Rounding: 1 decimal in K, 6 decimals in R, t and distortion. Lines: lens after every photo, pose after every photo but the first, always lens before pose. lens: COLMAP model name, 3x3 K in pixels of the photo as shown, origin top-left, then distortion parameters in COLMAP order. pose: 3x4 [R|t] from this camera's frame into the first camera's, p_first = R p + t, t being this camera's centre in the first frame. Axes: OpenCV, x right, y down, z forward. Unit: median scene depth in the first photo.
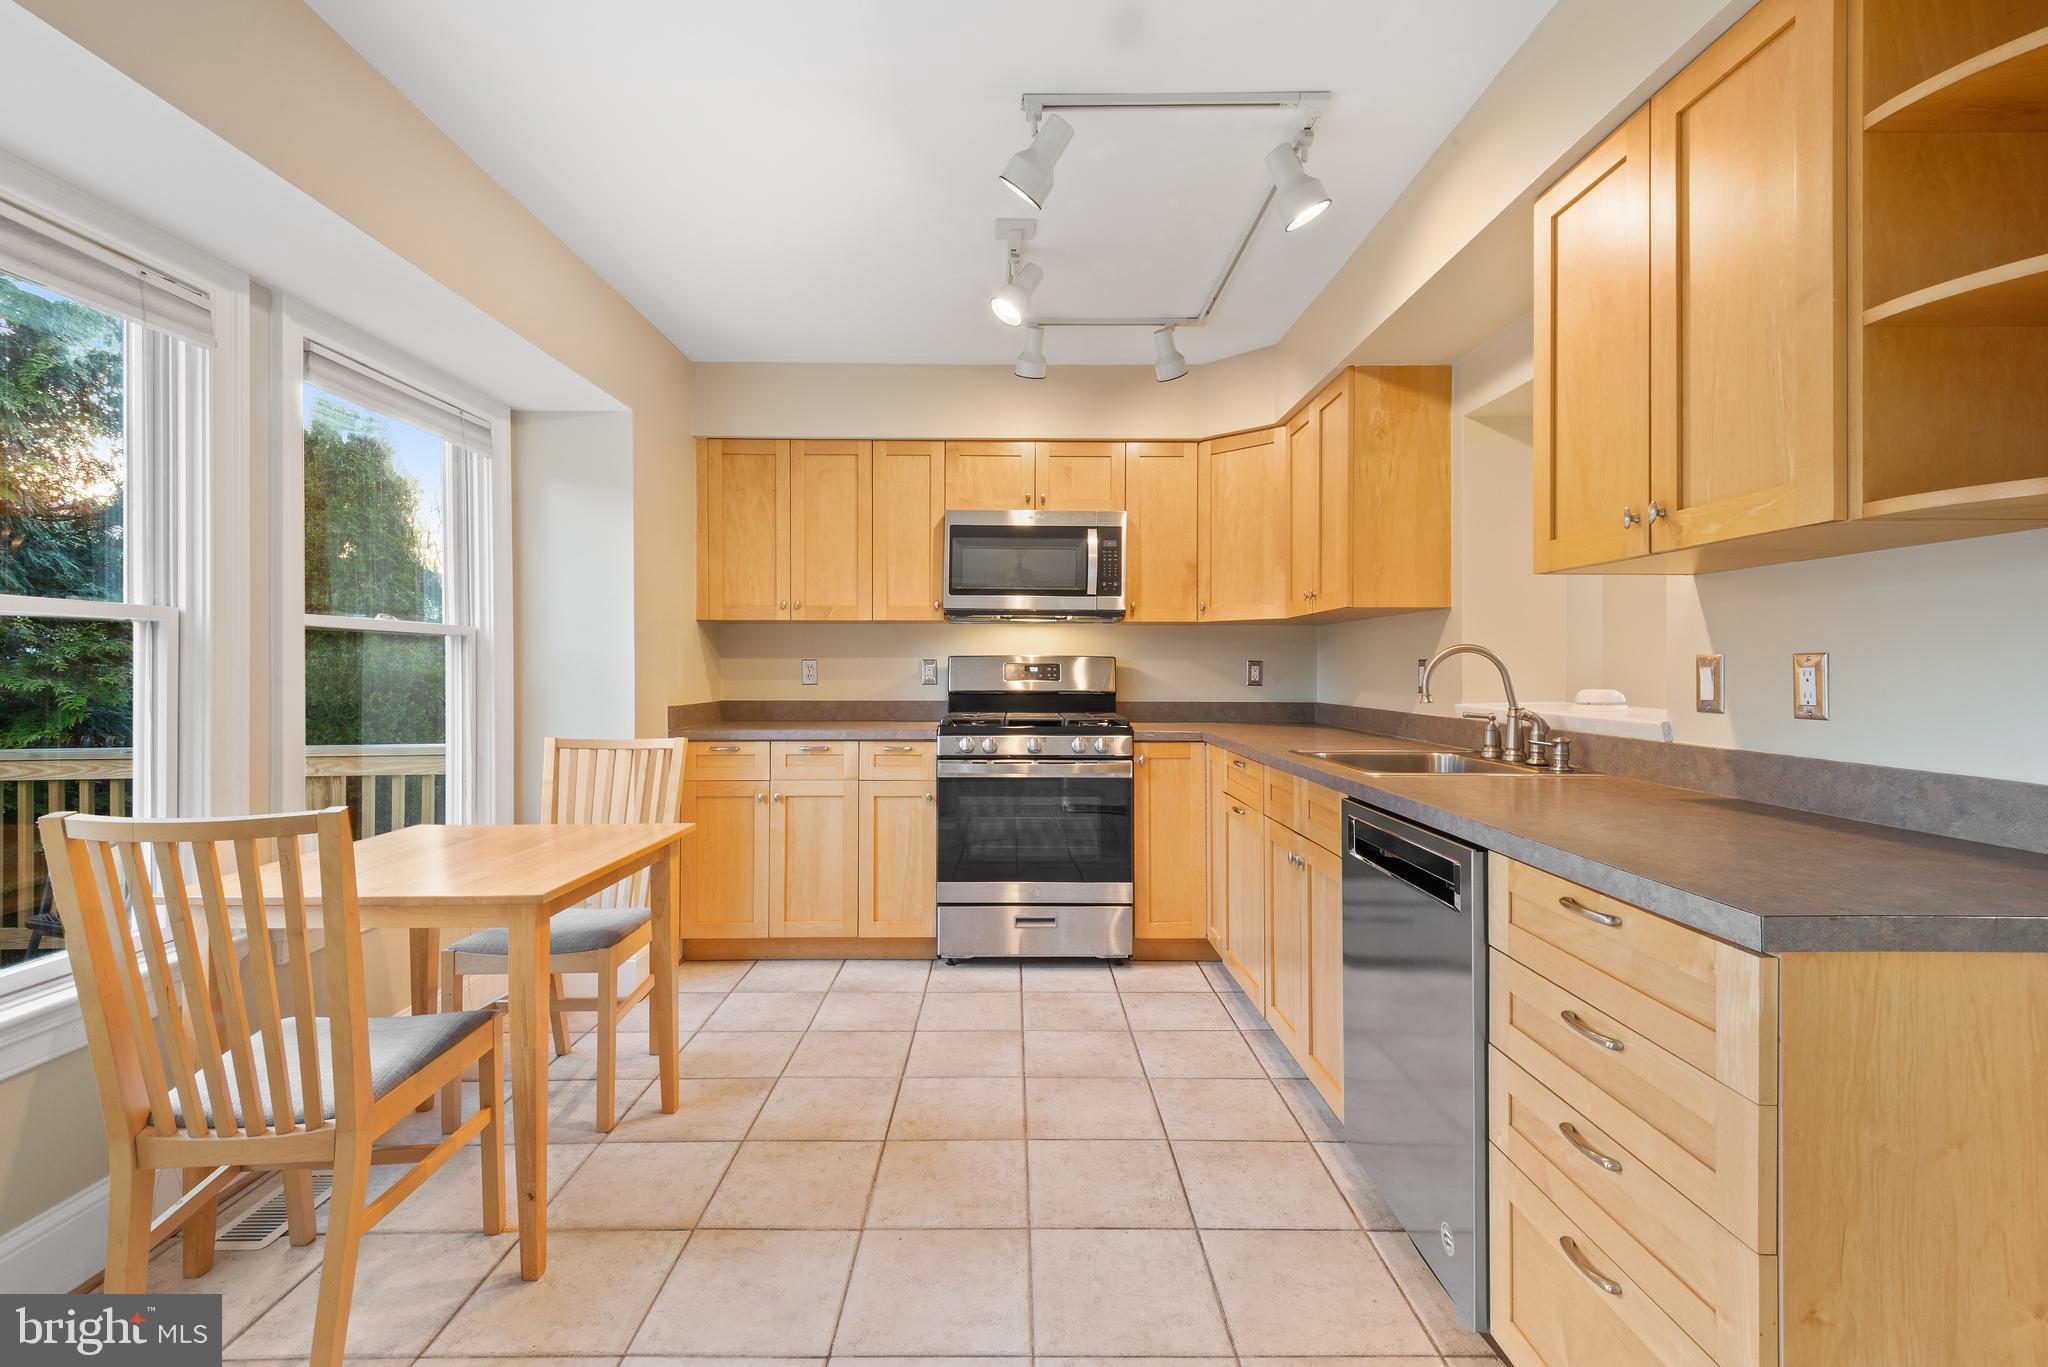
lens RADIAL K [[920.2, 0, 1023.5], [0, 920.2, 669.0], [0, 0, 1]] dist [0.040940, -0.020397]
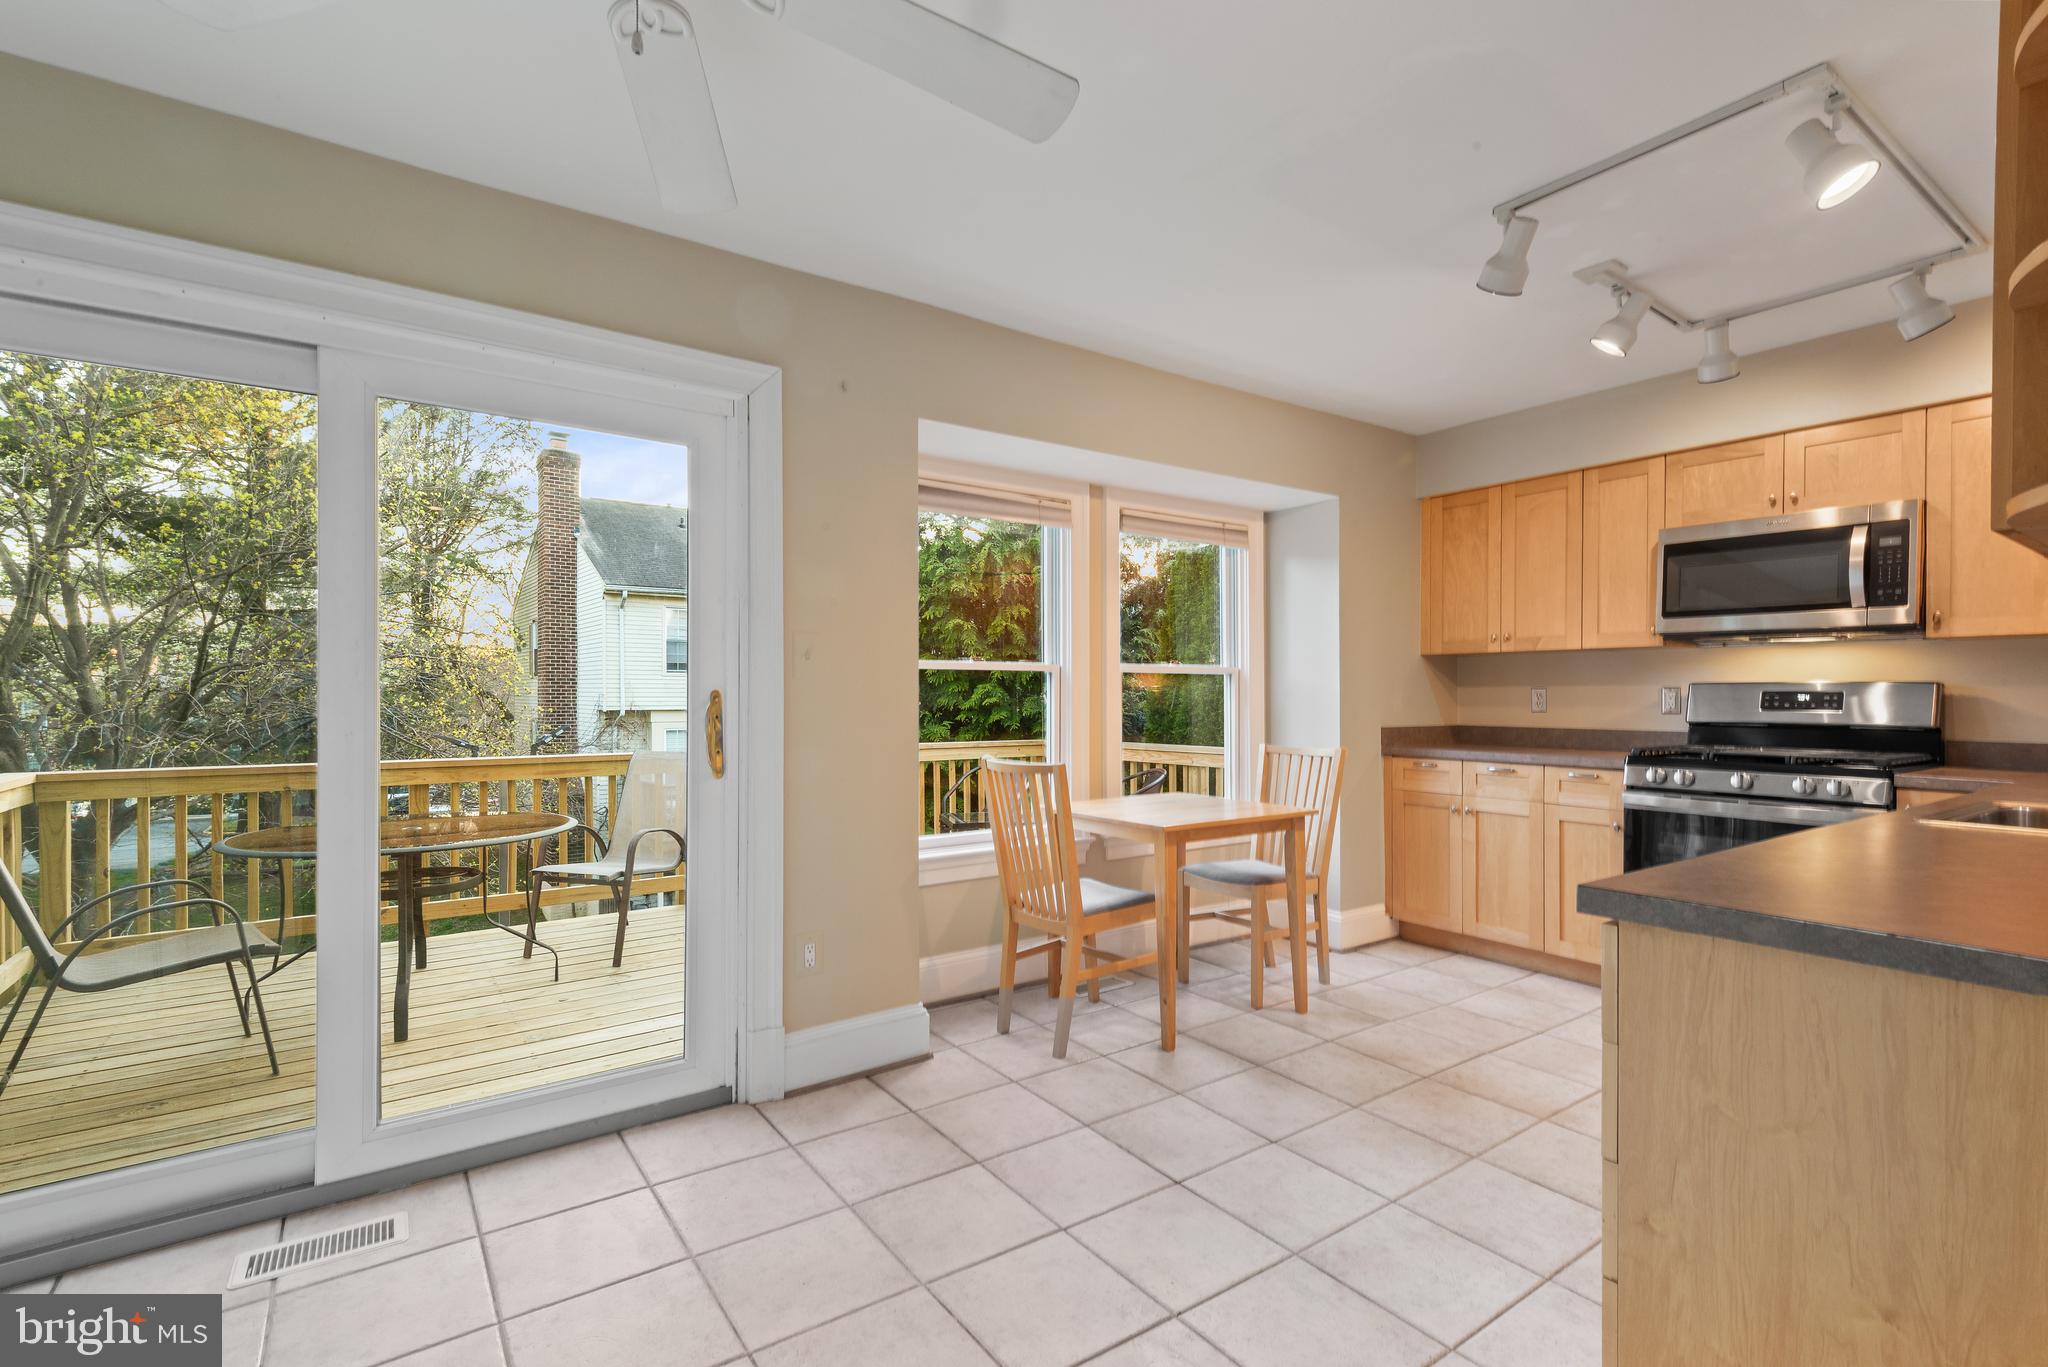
lens RADIAL K [[935.5, 0, 1014.6], [0, 935.5, 716.3], [0, 0, 1]] dist [0.000958, -0.022267]
pose [[0.560446, 0.017519, -0.828006, 0.360949], [-0.001274, 0.999793, 0.020291, 0.001373], [0.828190, -0.010317, 0.560353, -0.092874]]
